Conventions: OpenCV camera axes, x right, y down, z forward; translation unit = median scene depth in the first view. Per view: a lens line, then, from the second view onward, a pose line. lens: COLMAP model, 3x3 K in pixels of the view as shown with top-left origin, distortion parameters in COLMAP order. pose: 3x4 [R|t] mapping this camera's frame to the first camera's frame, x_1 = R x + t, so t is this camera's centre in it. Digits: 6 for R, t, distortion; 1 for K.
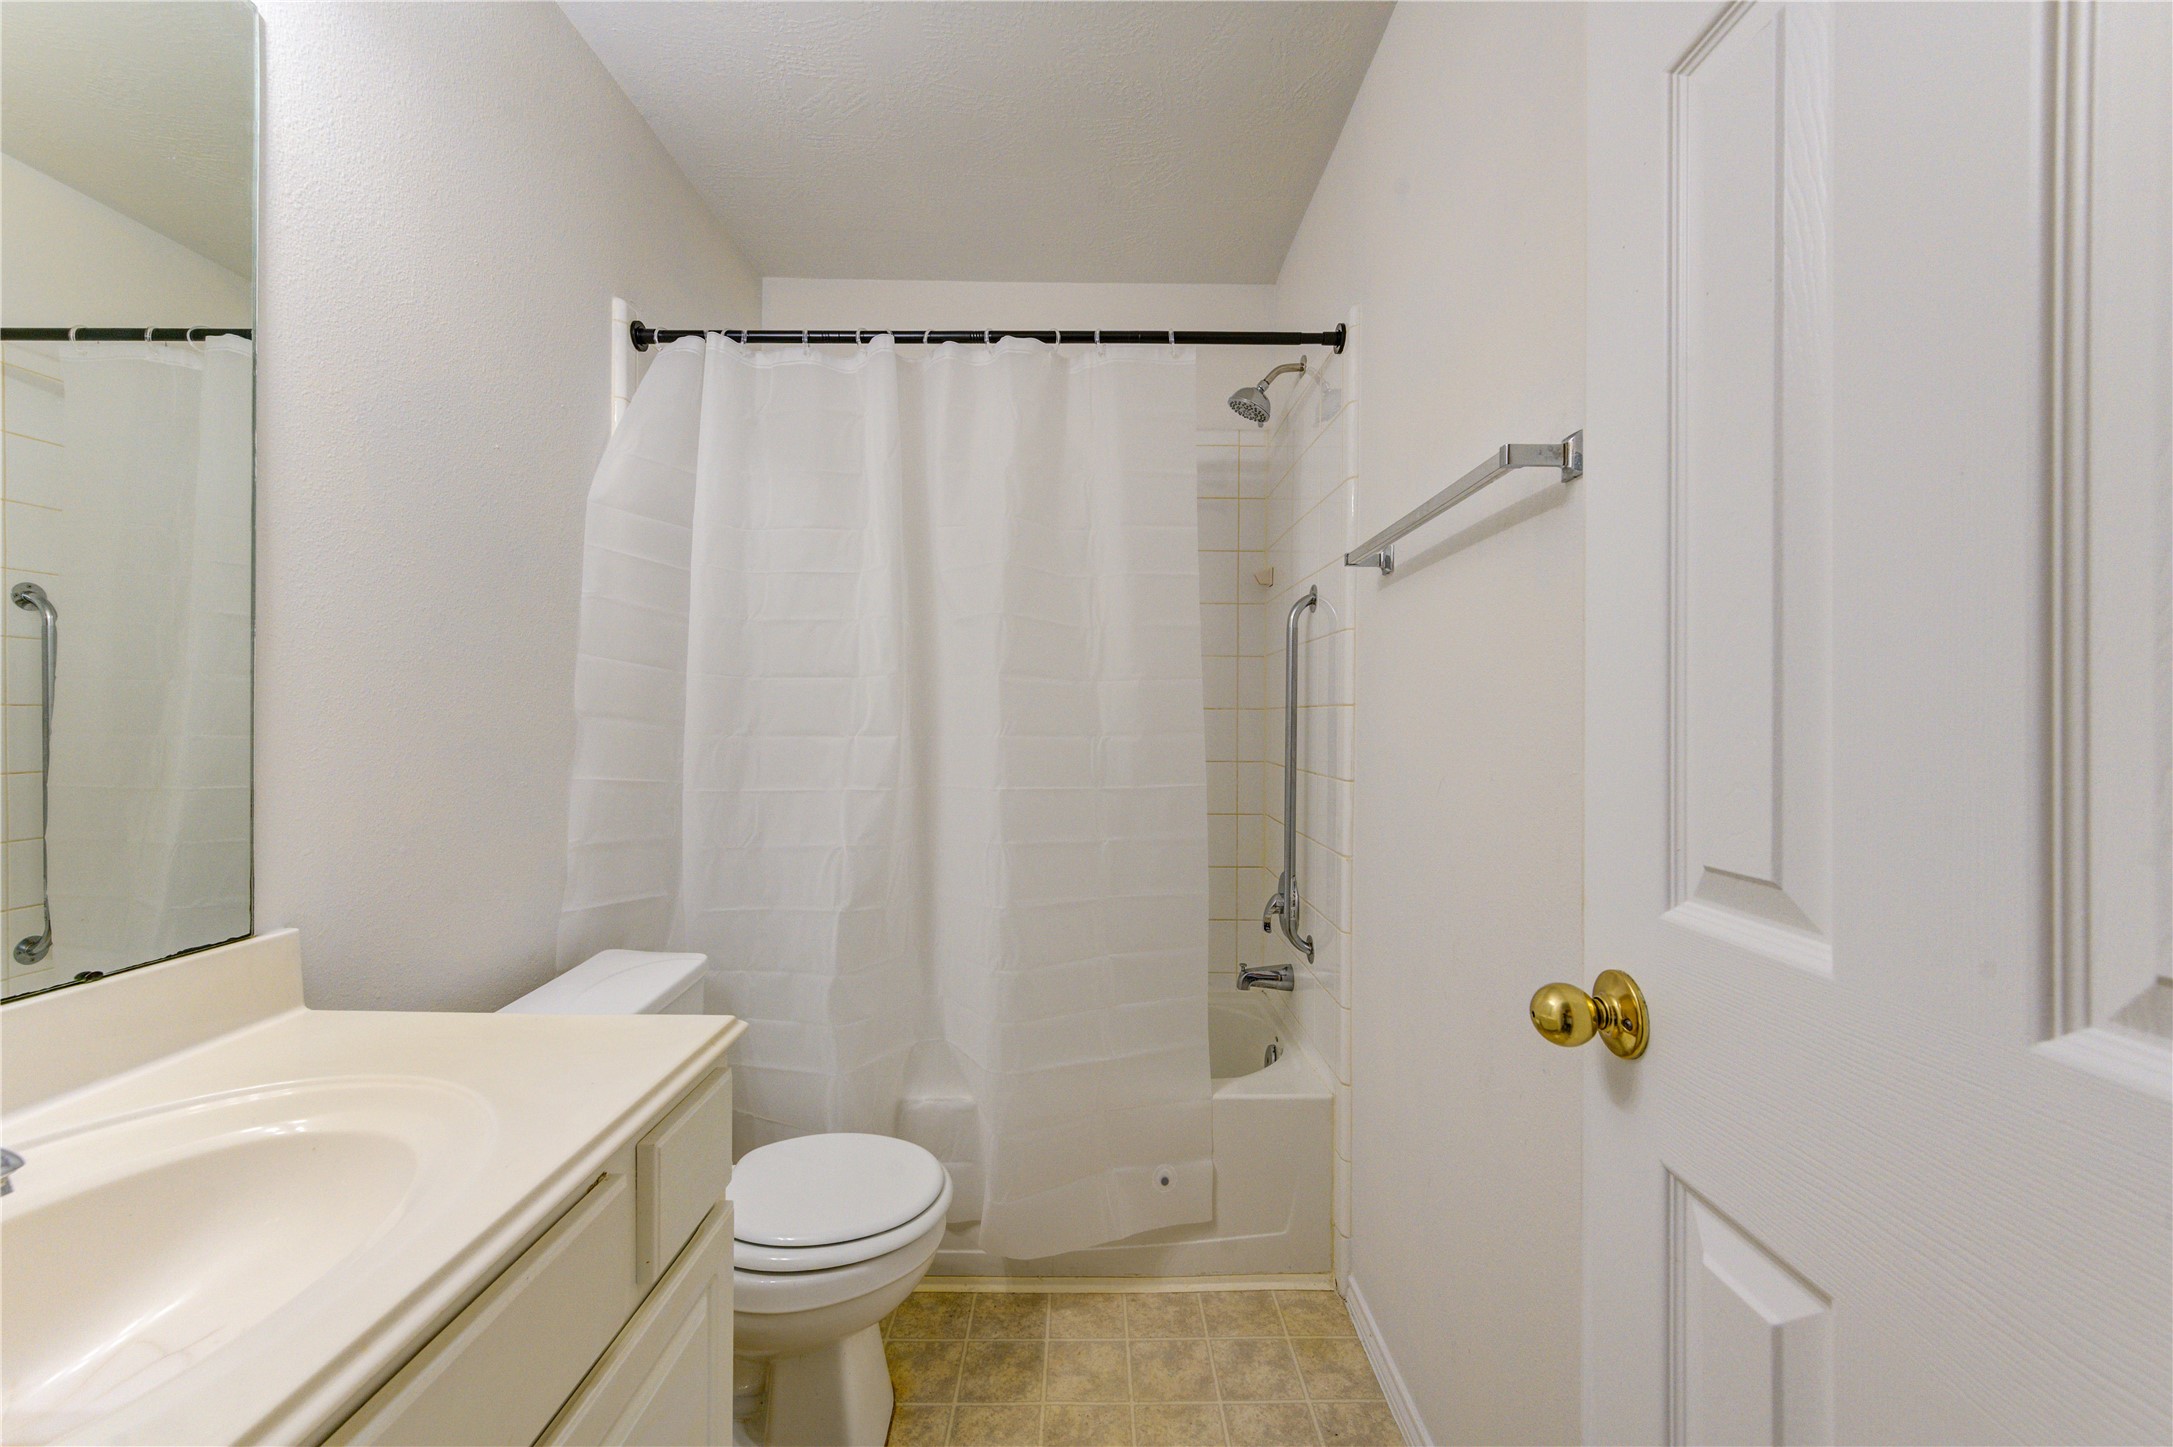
lens RADIAL K [[854.4, 0, 1111.5], [0, 854.4, 718.6], [0, 0, 1]] dist [0.004211, 0.000861]
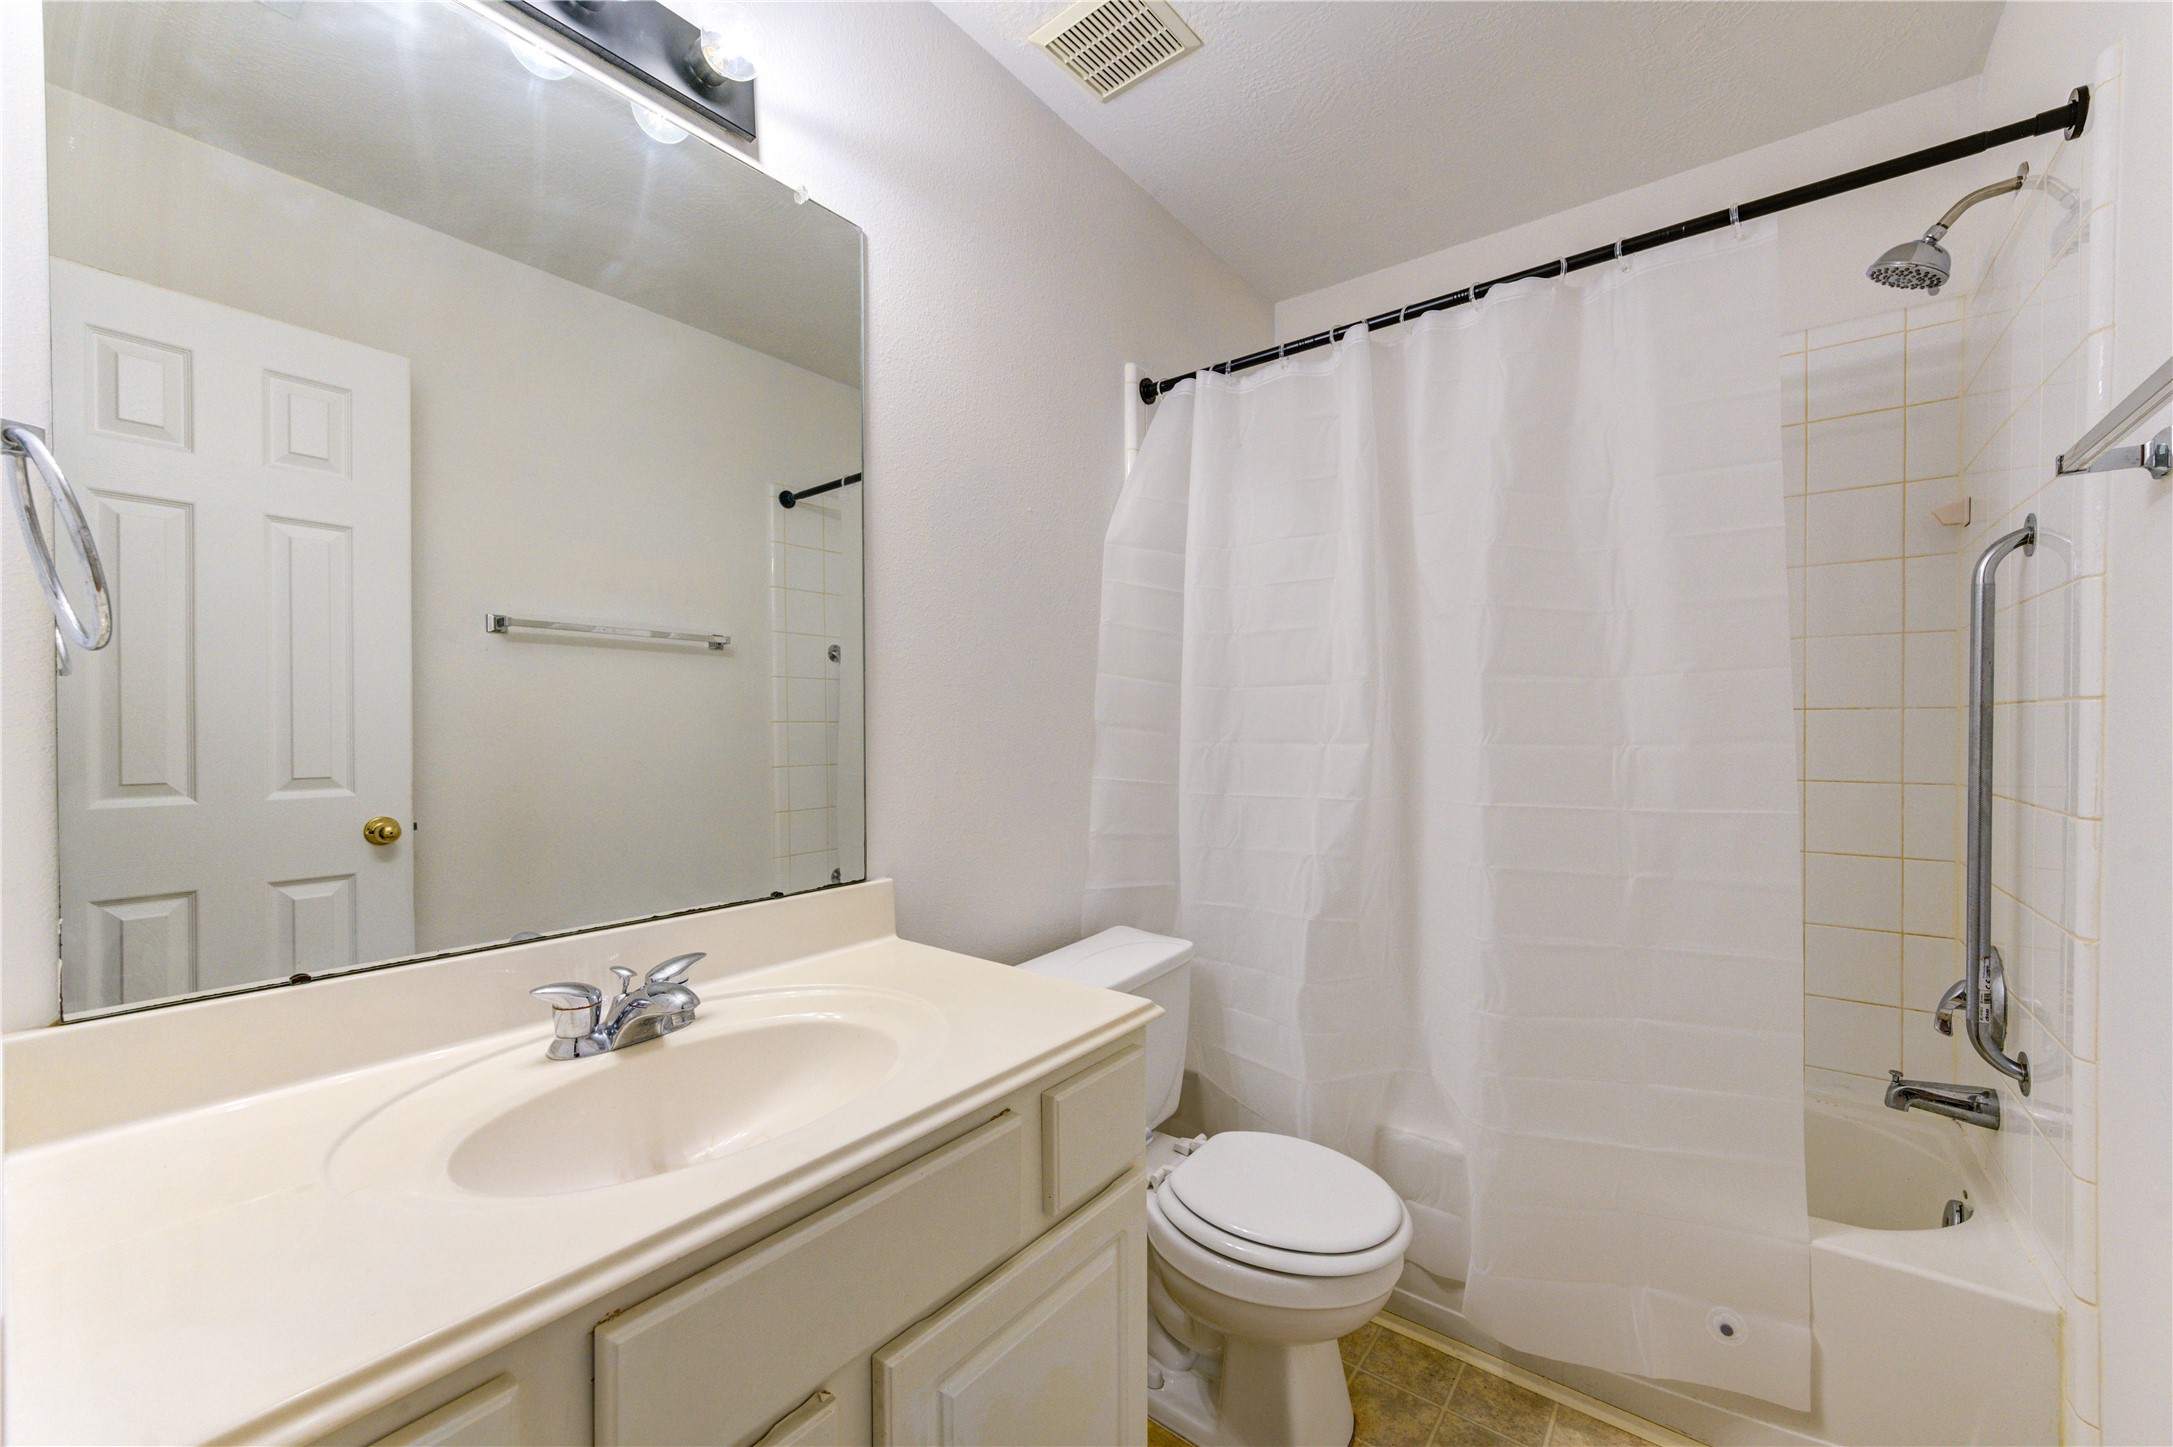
lens RADIAL K [[854.4, 0, 1089.4], [0, 854.4, 734.9], [0, 0, 1]] dist [0.004211, 0.000861]
pose [[0.788954, -0.001694, -0.614450, 0.086574], [0.007439, 0.999949, 0.006796, 0.001622], [0.614407, -0.009933, 0.788927, 0.053558]]
